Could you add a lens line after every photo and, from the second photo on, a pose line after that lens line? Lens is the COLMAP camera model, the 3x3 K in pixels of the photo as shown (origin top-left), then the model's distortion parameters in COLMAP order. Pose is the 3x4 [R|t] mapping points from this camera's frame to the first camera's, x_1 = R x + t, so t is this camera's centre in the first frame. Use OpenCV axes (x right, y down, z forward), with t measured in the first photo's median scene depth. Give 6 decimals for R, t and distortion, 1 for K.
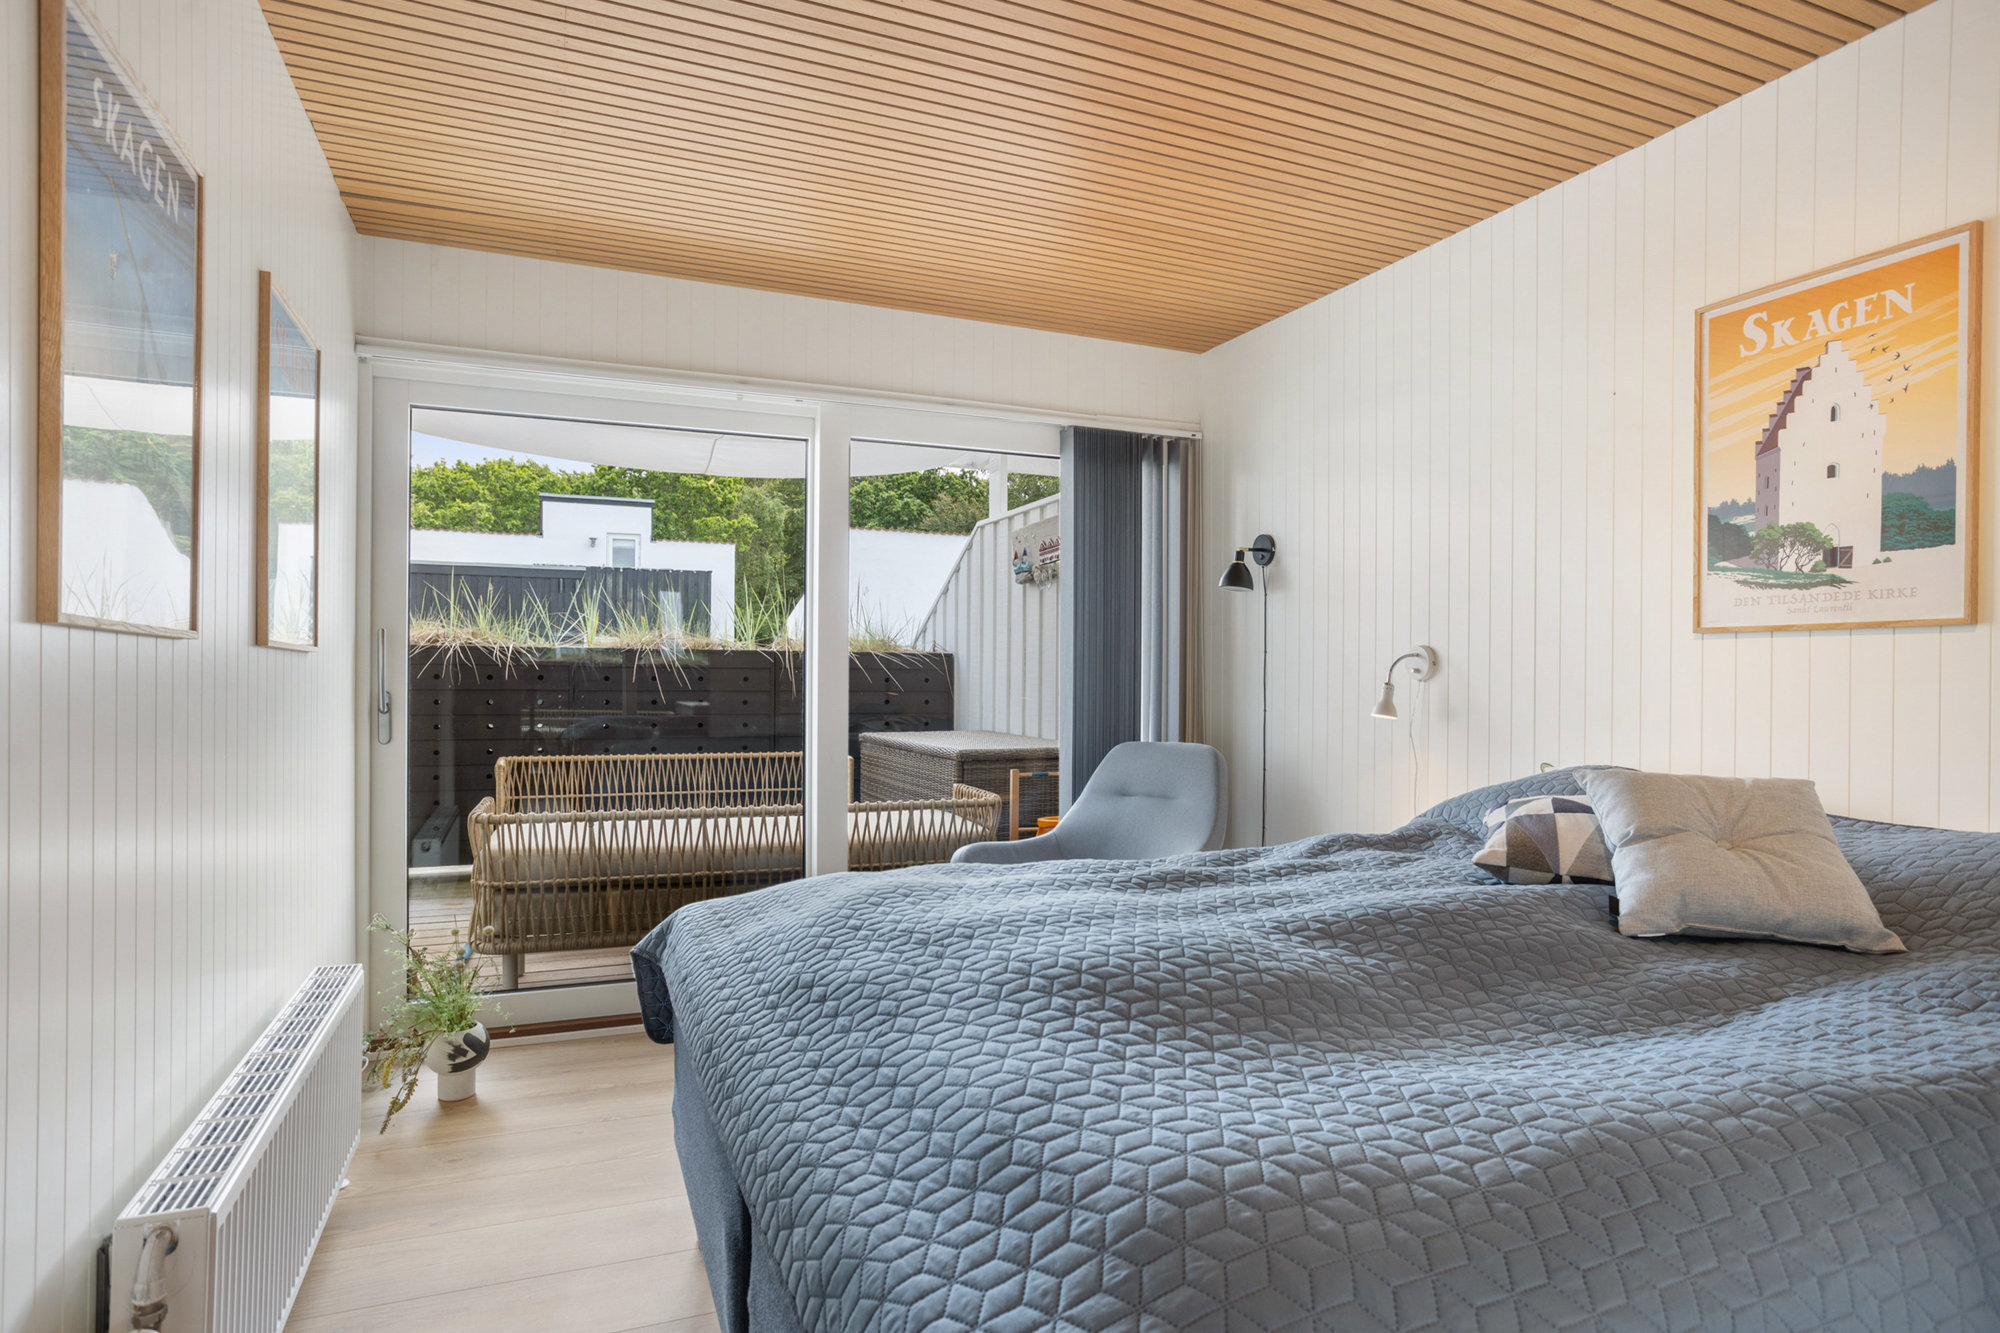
lens RADIAL K [[1115.7, 0, 1000.0], [0, 1115.7, 666.5], [0, 0, 1]] dist [-0.033293, 0.028418]
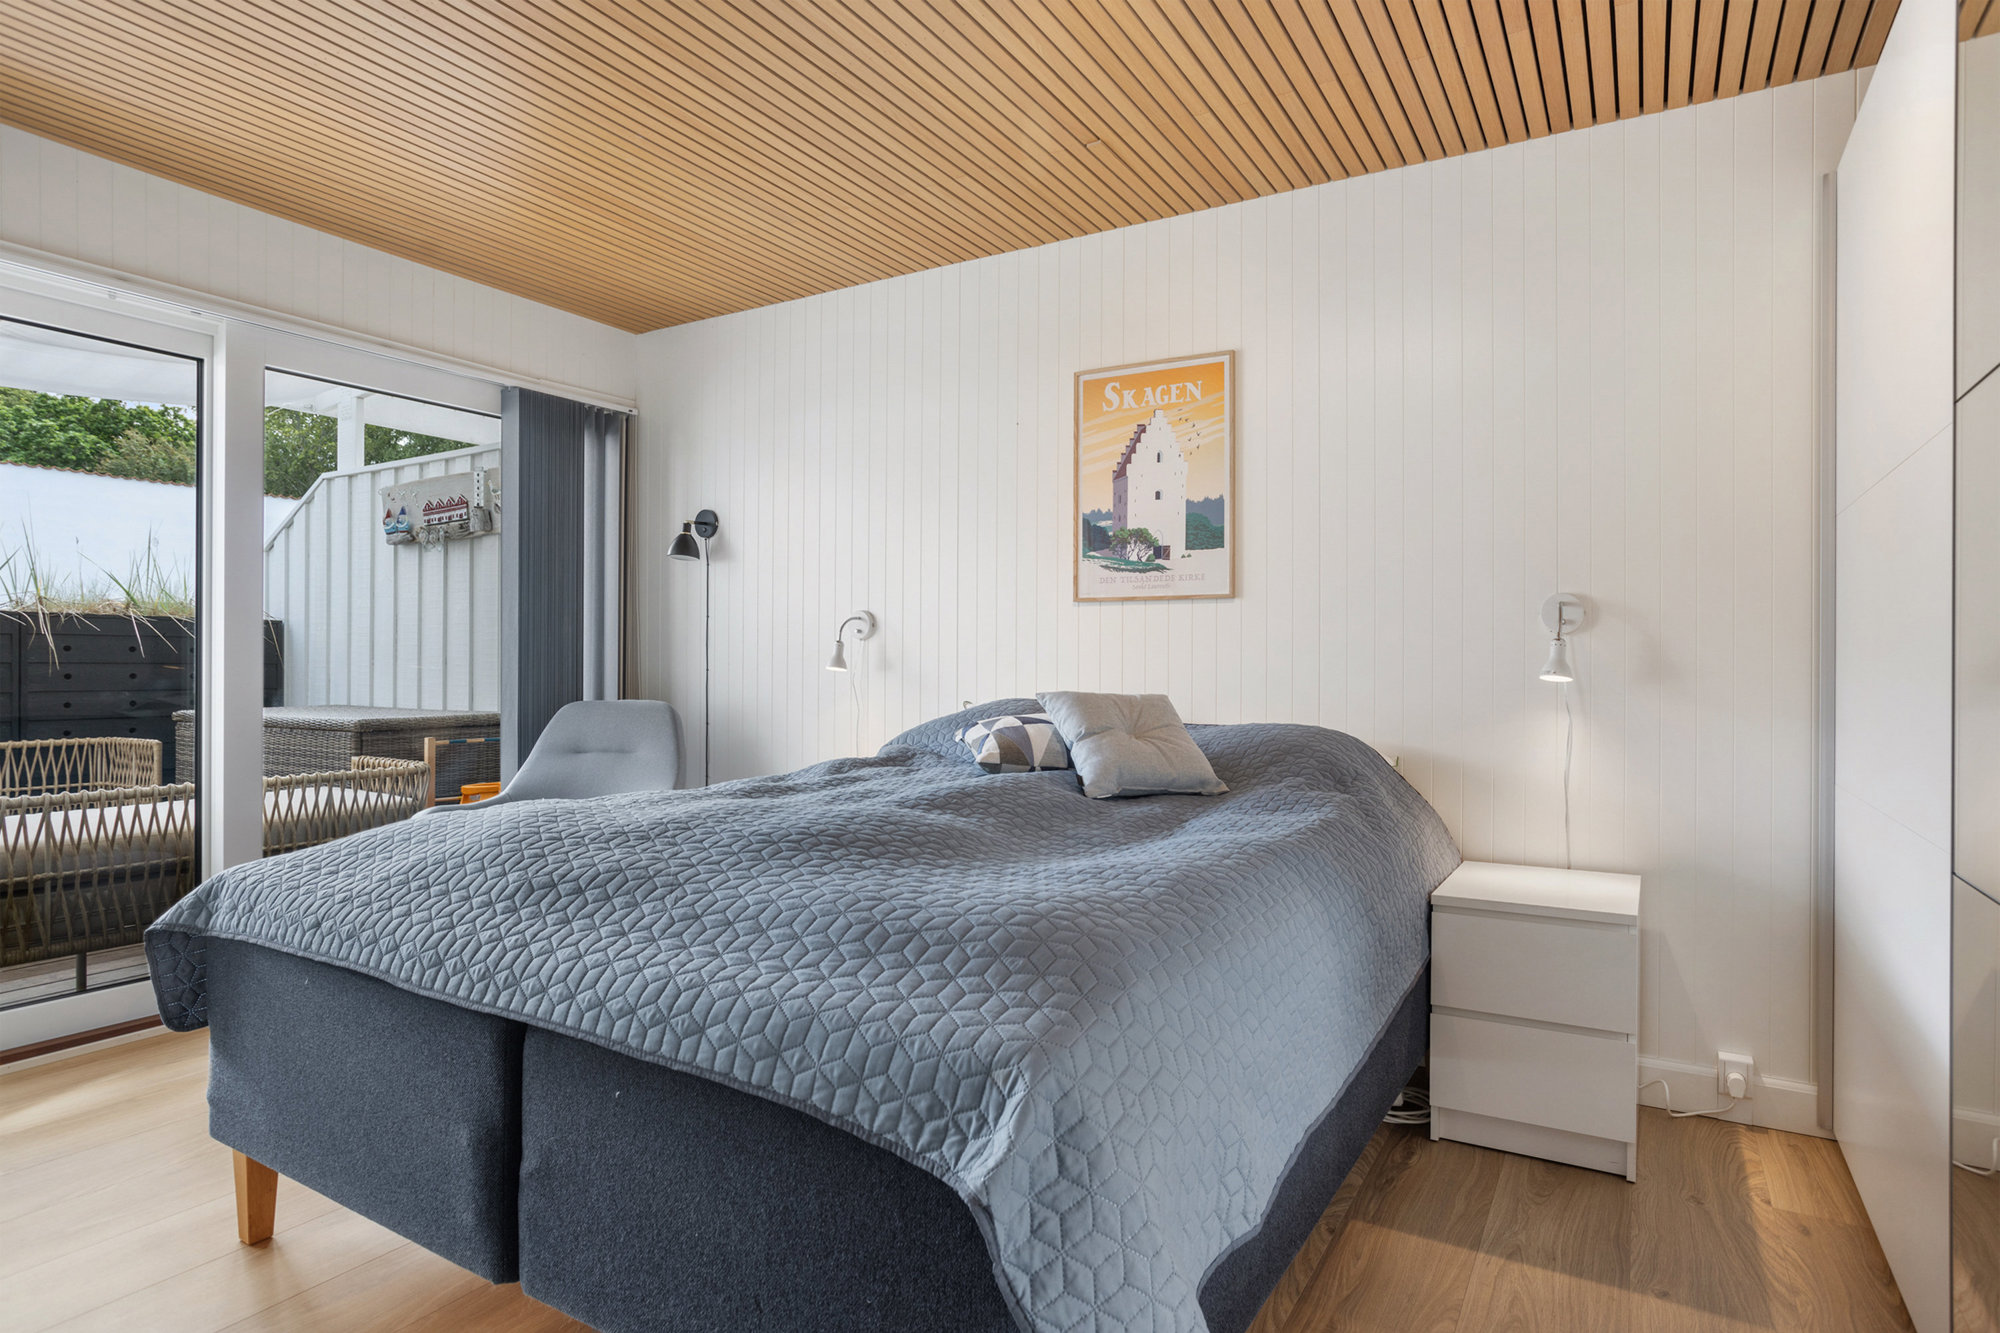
lens RADIAL K [[1098.4, 0, 1008.4], [0, 1098.4, 659.4], [0, 0, 1]] dist [-0.059039, 0.050131]
pose [[0.803659, -0.002605, 0.595085, -0.280037], [-0.002871, 0.999962, 0.008254, 0.032896], [-0.595084, -0.008342, 0.803620, -0.077527]]
